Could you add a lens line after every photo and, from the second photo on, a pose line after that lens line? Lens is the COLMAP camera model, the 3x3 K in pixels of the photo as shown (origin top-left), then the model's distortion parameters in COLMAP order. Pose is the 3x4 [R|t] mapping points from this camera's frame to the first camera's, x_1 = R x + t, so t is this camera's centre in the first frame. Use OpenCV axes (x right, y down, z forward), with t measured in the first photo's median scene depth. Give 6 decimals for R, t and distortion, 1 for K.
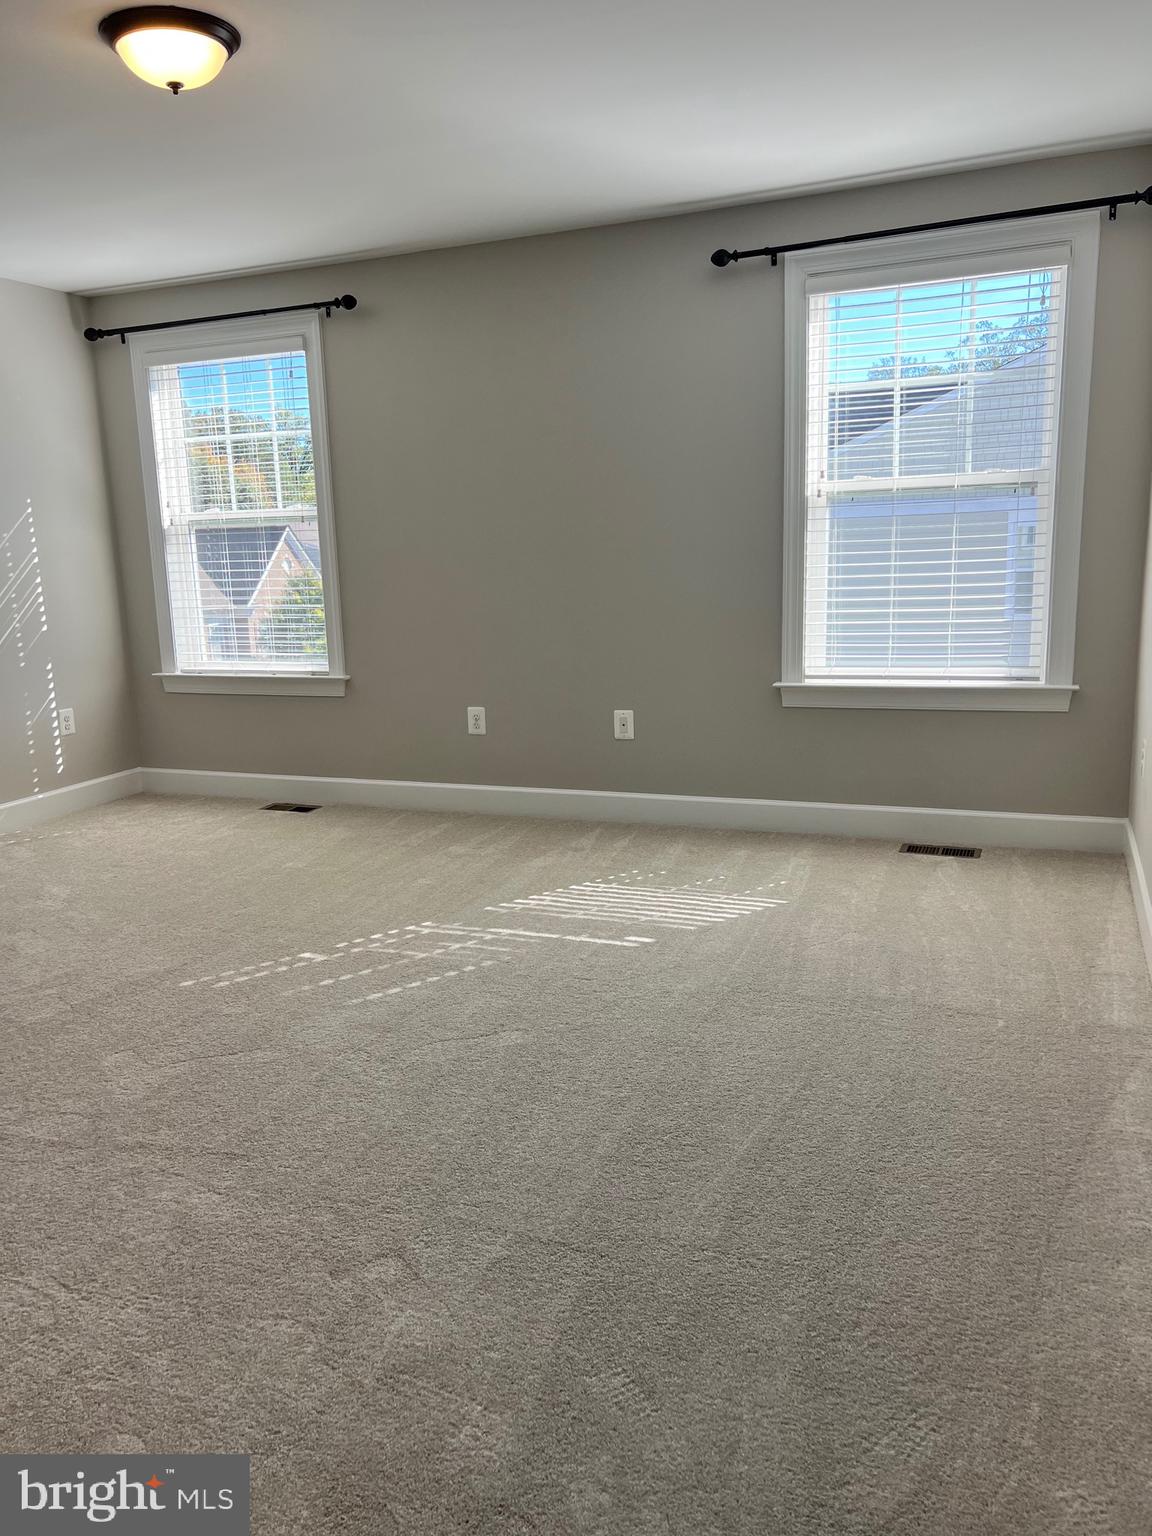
lens RADIAL K [[1156.0, 0, 562.4], [0, 1156.0, 773.7], [0, 0, 1]] dist [0.059108, -0.061619]
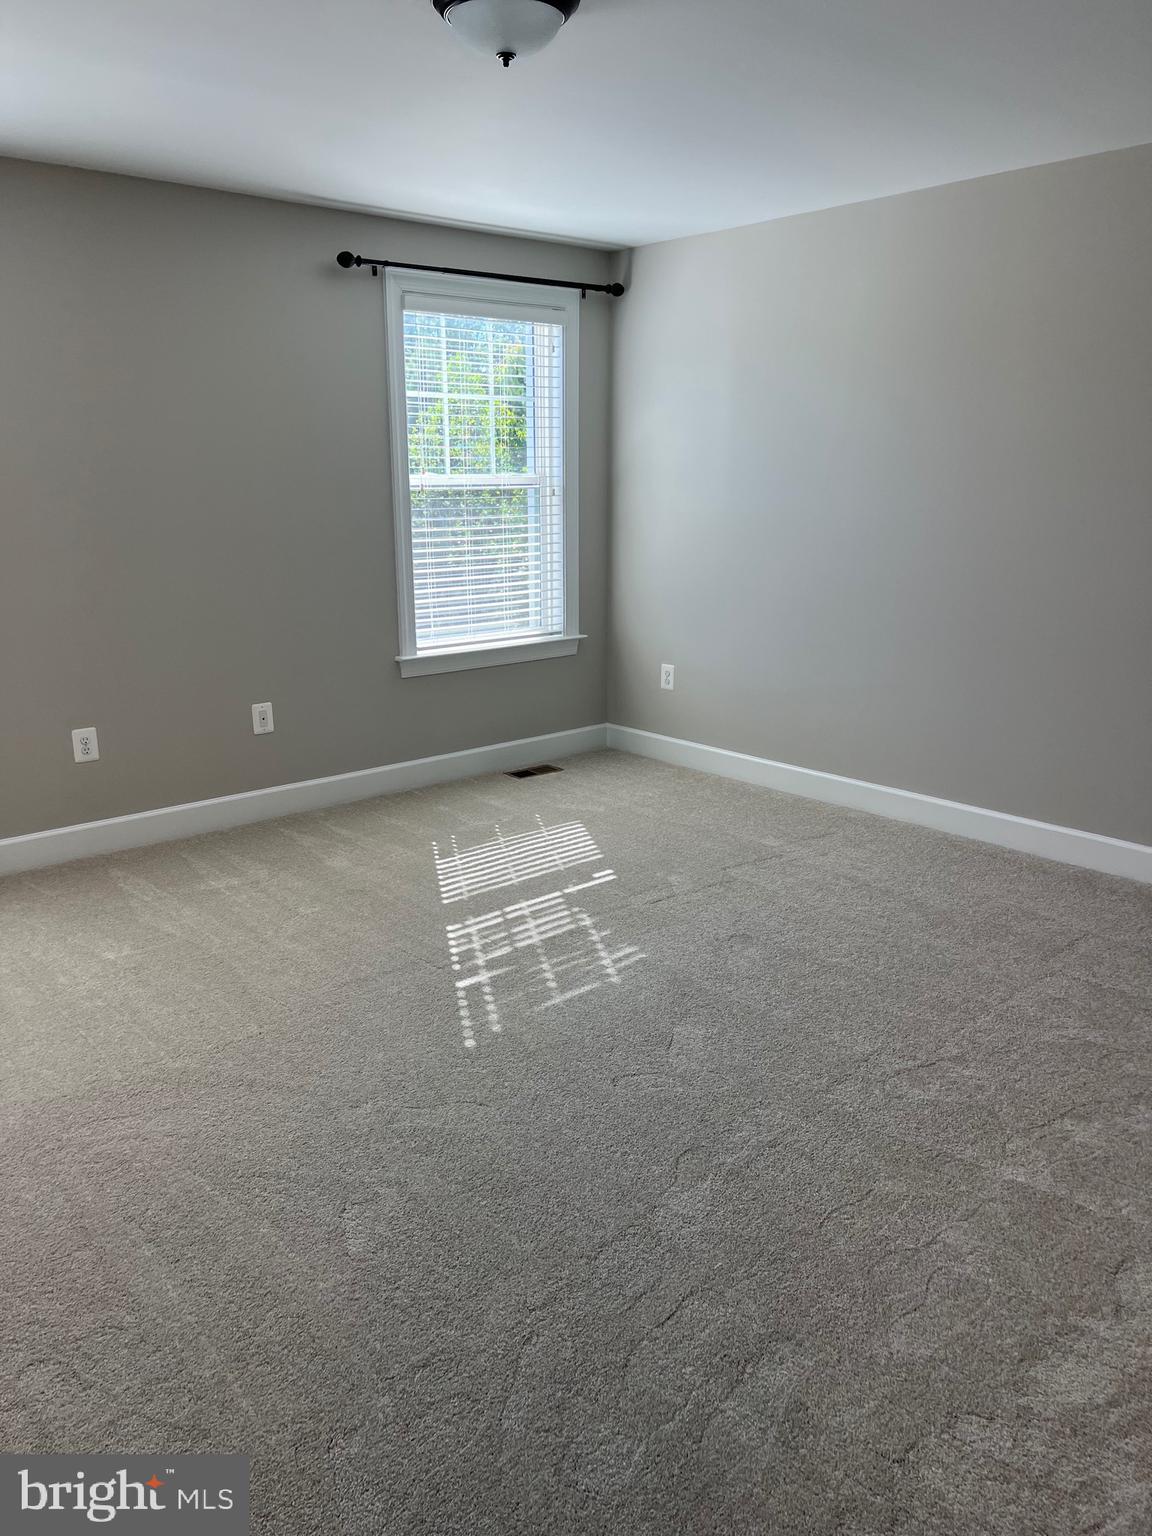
lens RADIAL K [[1156.0, 0, 566.9], [0, 1156.0, 767.9], [0, 0, 1]] dist [0.059108, -0.061619]
pose [[0.445023, -0.190754, 0.874967, -0.801144], [0.158111, 0.978438, 0.132894, -0.105894], [-0.881451, 0.079201, 0.465587, 0.383635]]
